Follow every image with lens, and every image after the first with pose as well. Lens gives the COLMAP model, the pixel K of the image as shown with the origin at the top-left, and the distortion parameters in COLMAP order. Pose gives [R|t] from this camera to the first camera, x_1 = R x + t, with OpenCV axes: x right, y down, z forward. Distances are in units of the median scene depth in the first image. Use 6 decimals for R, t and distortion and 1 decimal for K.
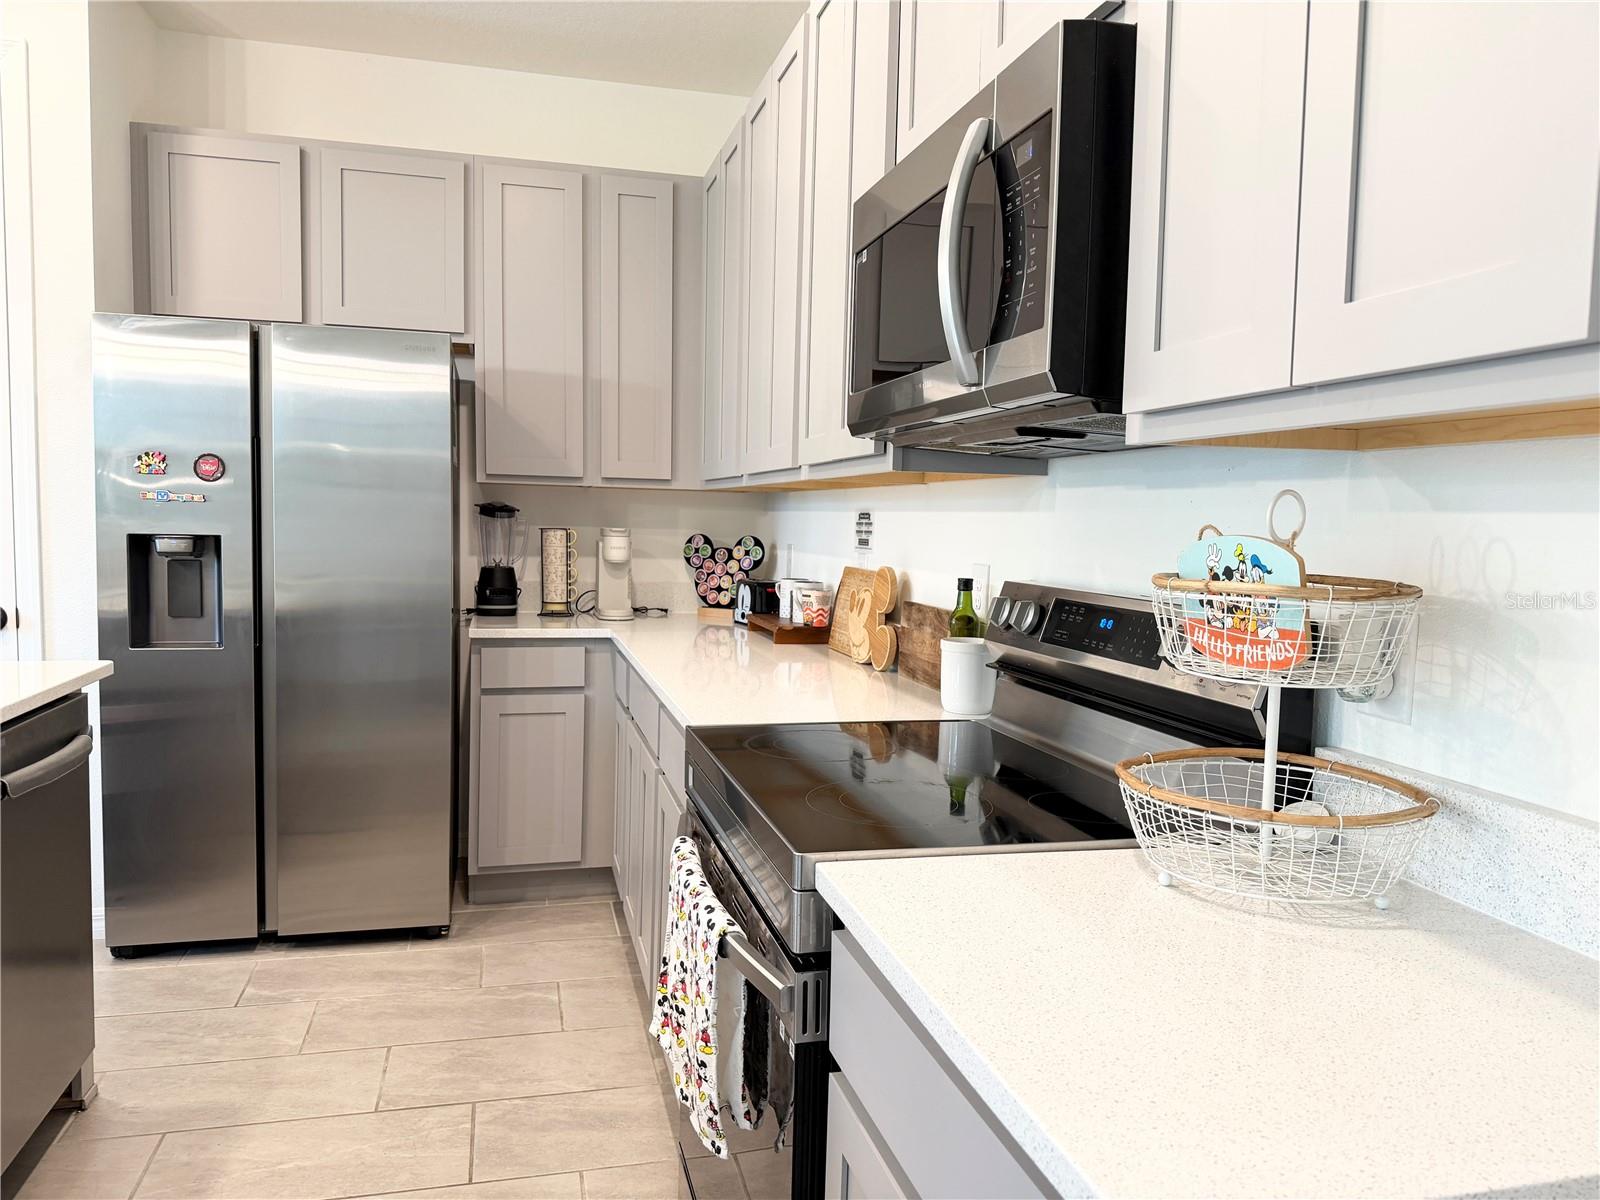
lens RADIAL K [[1126.9, 0, 802.0], [0, 1126.9, 604.3], [0, 0, 1]] dist [0.041237, -0.086202]
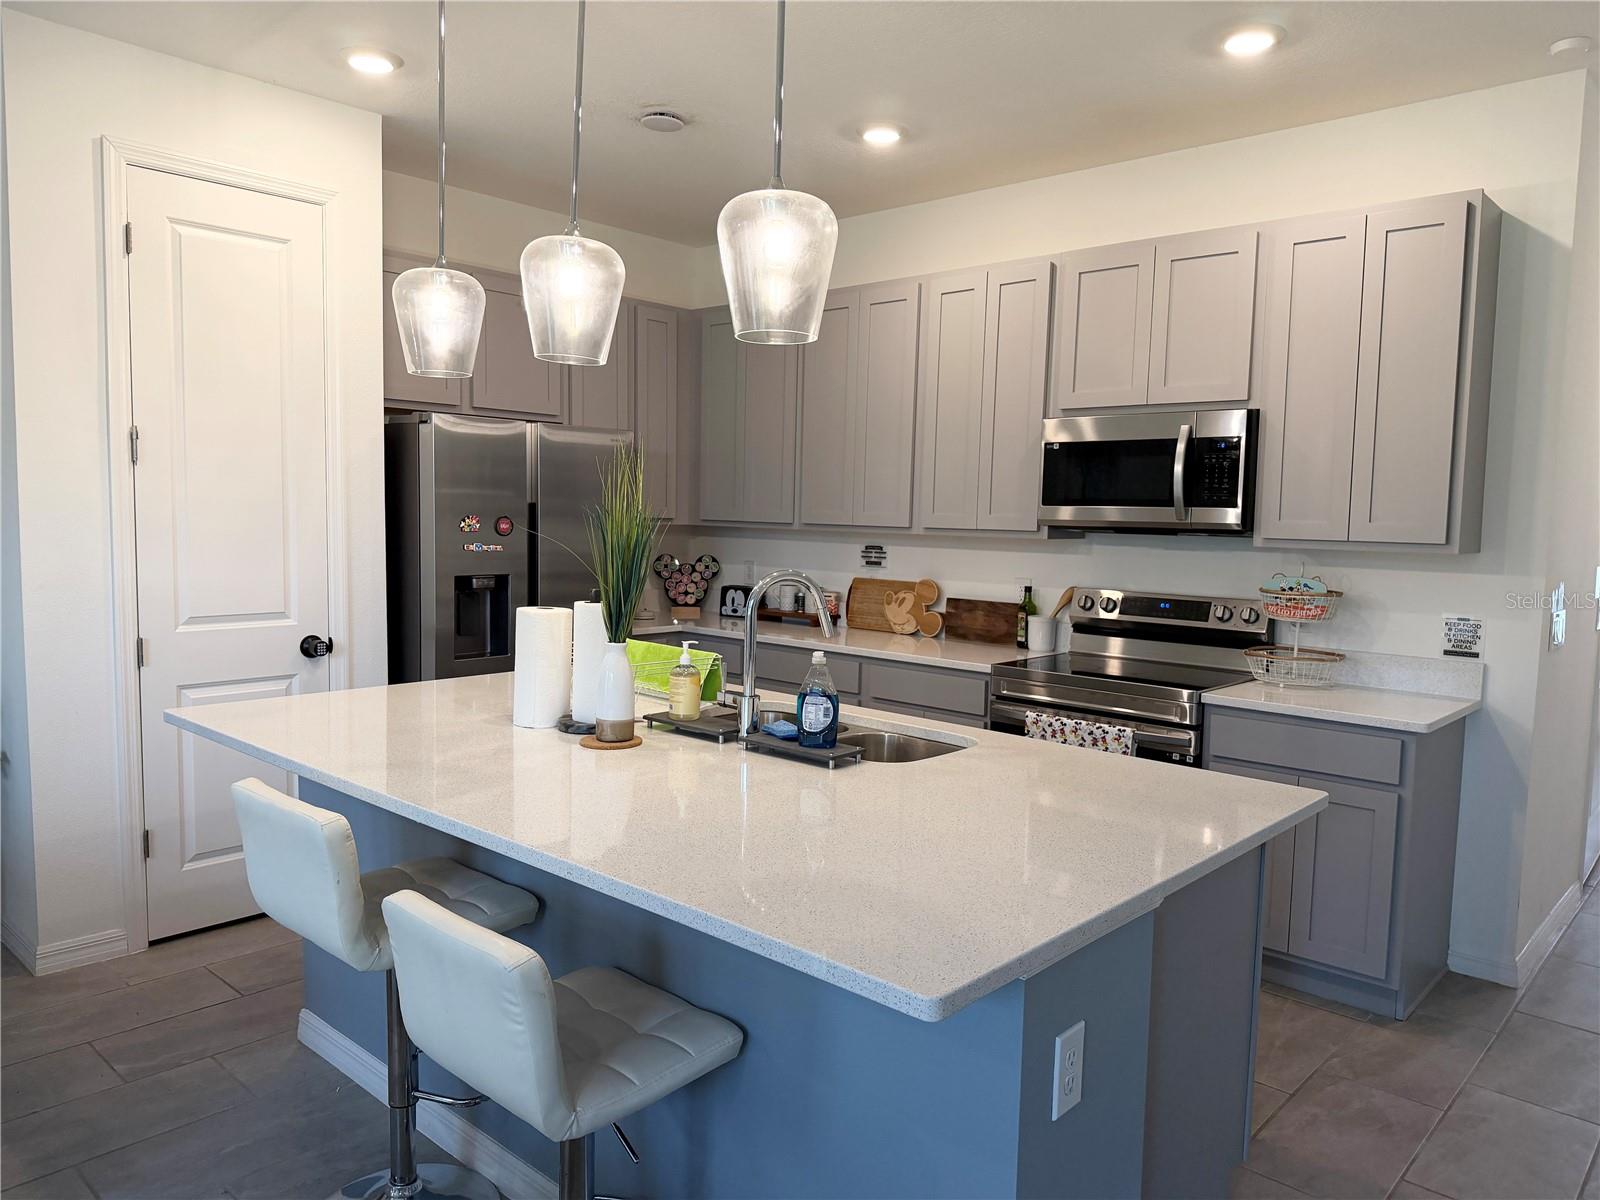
lens RADIAL K [[1126.9, 0, 810.2], [0, 1126.9, 611.1], [0, 0, 1]] dist [0.041237, -0.086202]
pose [[0.824687, -0.057234, 0.562686, -0.750866], [0.040102, 0.998280, 0.042767, -0.045871], [-0.564166, -0.012705, 0.825564, -0.258882]]
